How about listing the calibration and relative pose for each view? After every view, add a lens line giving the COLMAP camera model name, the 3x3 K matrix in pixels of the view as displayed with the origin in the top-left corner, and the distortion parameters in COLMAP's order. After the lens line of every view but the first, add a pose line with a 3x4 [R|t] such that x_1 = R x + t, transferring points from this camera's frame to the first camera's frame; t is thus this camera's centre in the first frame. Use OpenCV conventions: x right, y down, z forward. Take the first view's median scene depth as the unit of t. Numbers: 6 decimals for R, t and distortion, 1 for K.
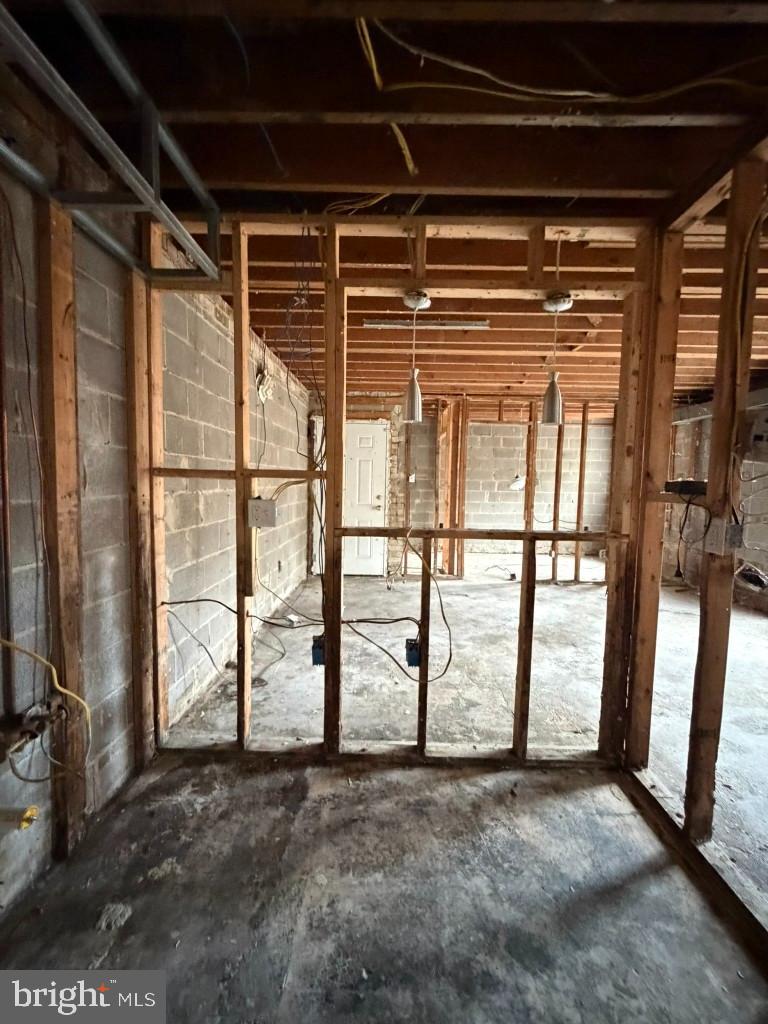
lens RADIAL K [[409.0, 0, 384.7], [0, 409.0, 508.1], [0, 0, 1]] dist [-0.001765, 0.000746]
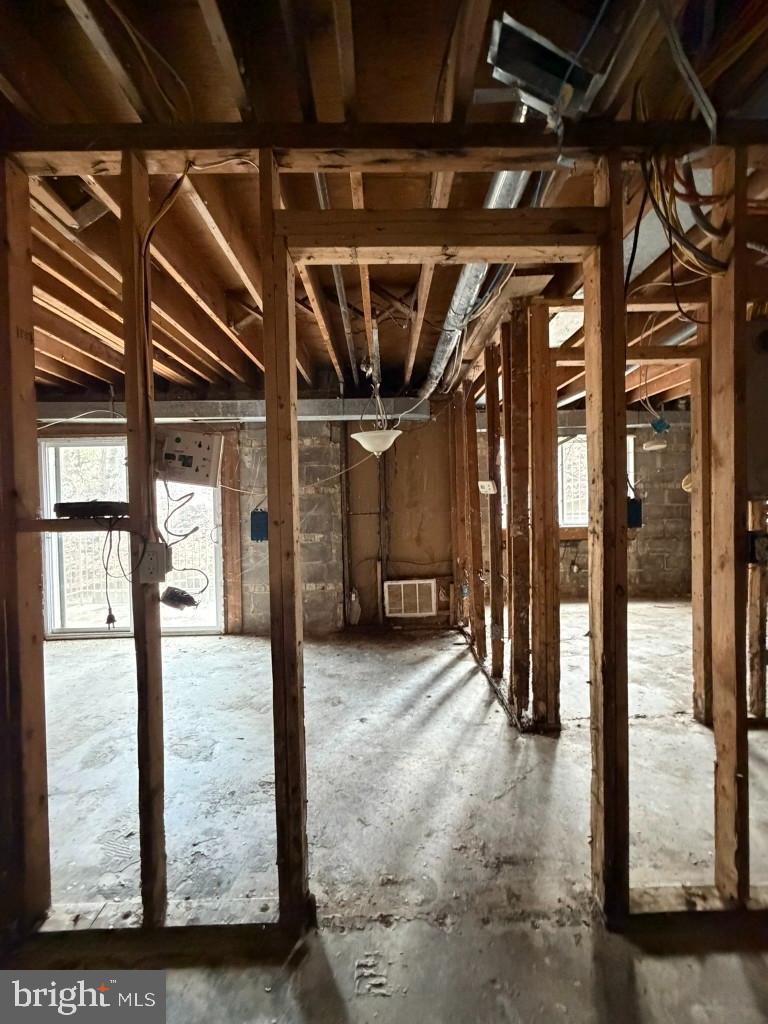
lens RADIAL K [[409.0, 0, 385.4], [0, 409.0, 509.0], [0, 0, 1]] dist [-0.001765, 0.000746]
pose [[-0.025483, -0.036787, 0.998998, -0.057333], [0.085898, 0.995546, 0.038851, -0.027972], [-0.995978, 0.086802, -0.022210, 0.377394]]
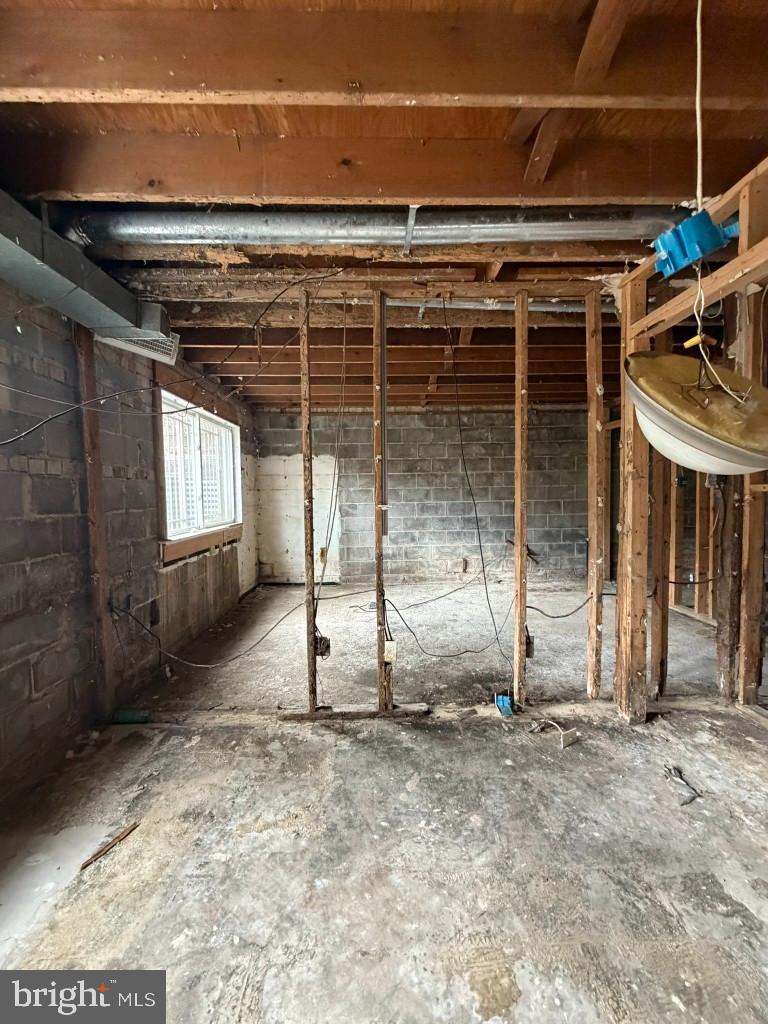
lens RADIAL K [[409.0, 0, 384.7], [0, 409.0, 508.8], [0, 0, 1]] dist [-0.001765, 0.000746]
pose [[-0.999311, -0.001151, -0.037087, 1.968703], [-0.005170, 0.994090, 0.108431, 0.087784], [0.036743, 0.108548, -0.993412, -0.638466]]
